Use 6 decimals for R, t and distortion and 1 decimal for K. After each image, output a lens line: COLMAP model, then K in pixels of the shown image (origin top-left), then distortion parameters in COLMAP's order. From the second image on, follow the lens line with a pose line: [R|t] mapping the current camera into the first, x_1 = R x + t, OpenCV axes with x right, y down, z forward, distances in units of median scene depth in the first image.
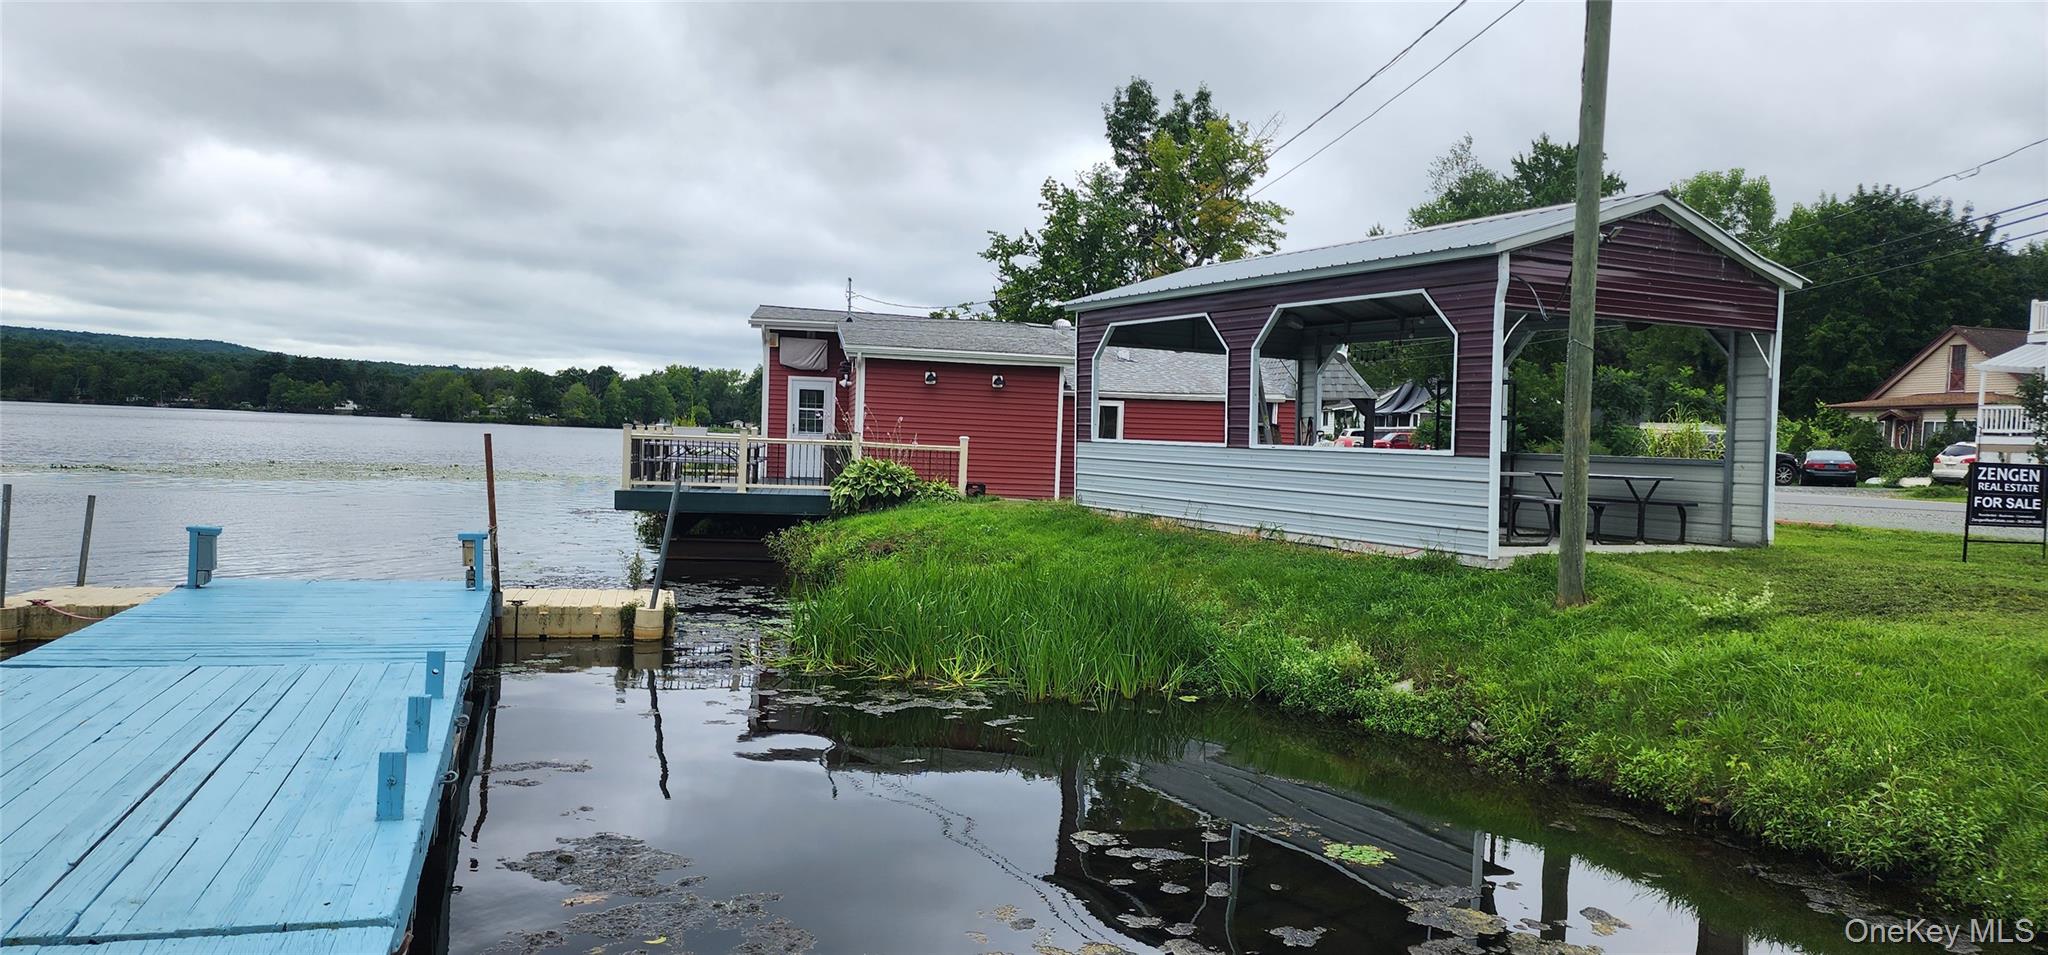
lens RADIAL K [[1375.0, 0, 1024.0], [0, 1375.0, 512.6], [0, 0, 1]] dist [0.041044, -0.003754]
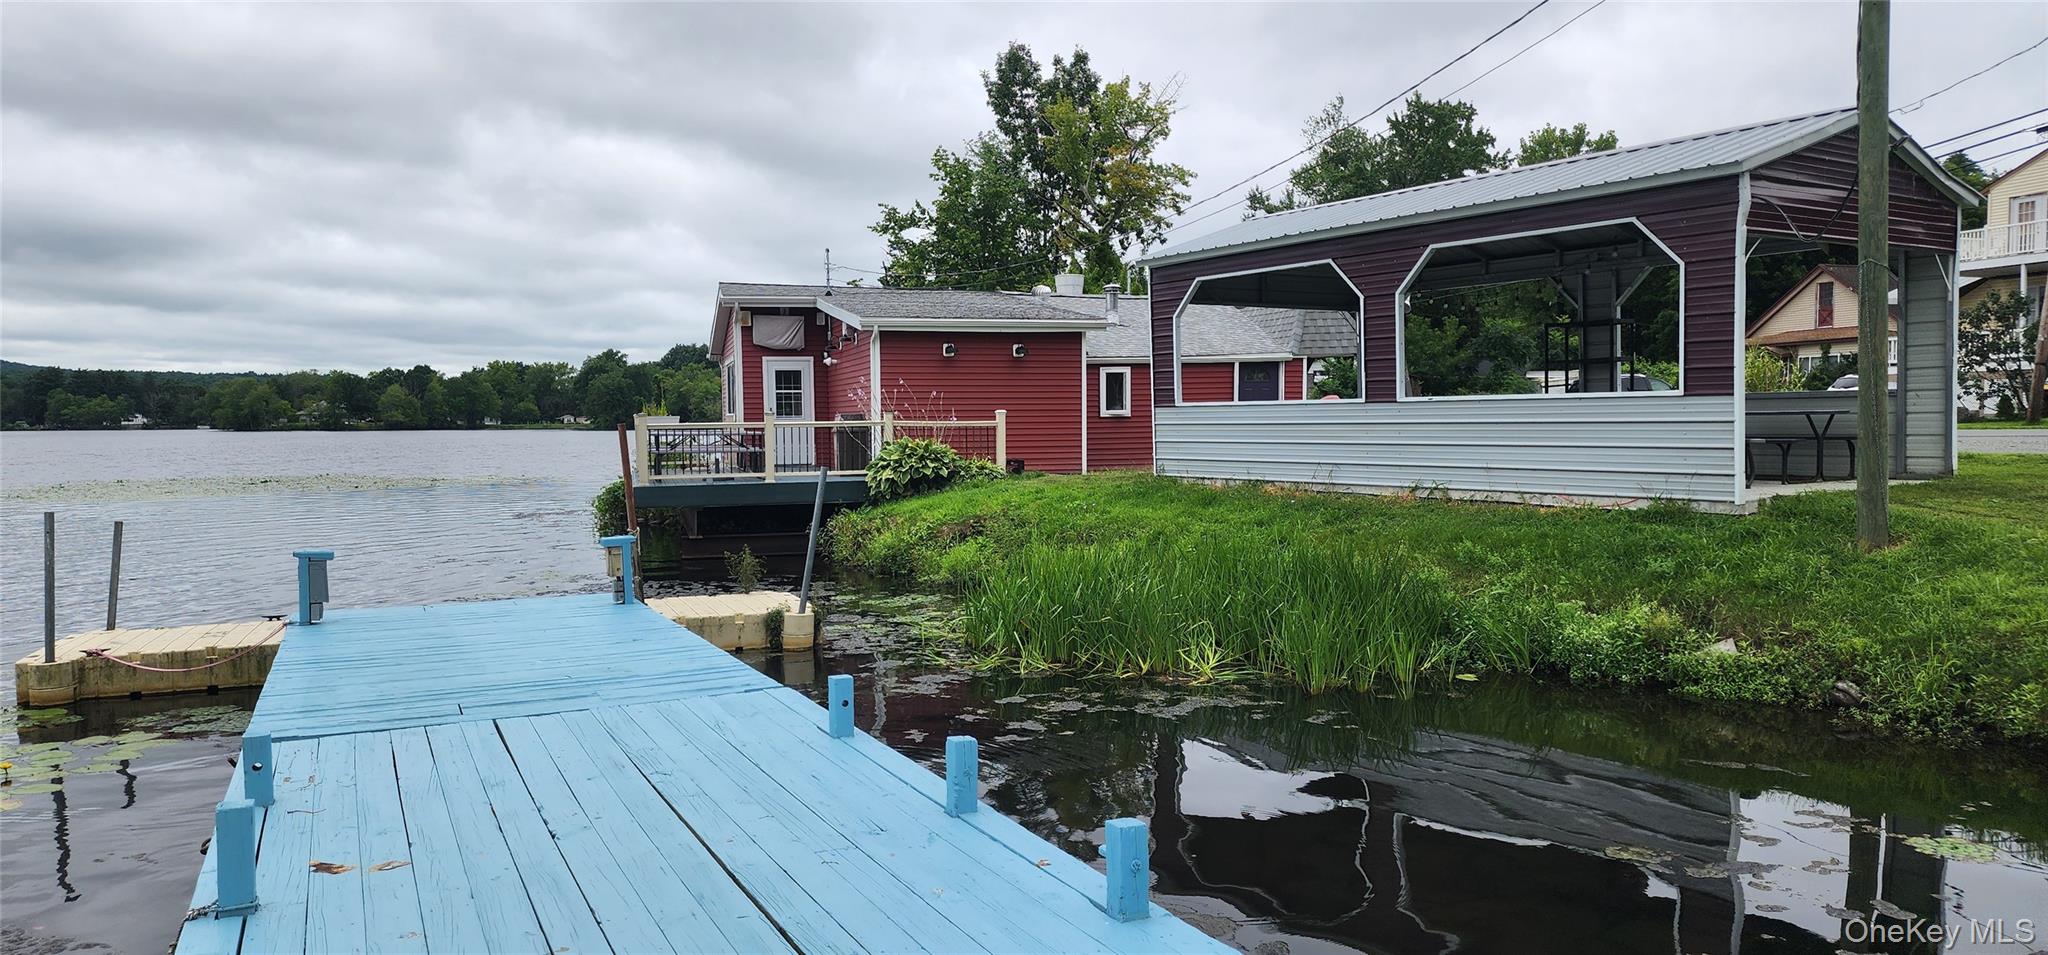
lens RADIAL K [[1375.0, 0, 1024.0], [0, 1375.0, 512.6], [0, 0, 1]] dist [0.041044, -0.003754]
pose [[0.992516, -0.056625, 0.108194, -0.109693], [0.054845, 0.998307, 0.019359, -0.002376], [-0.109107, -0.013280, 0.993941, 0.056292]]
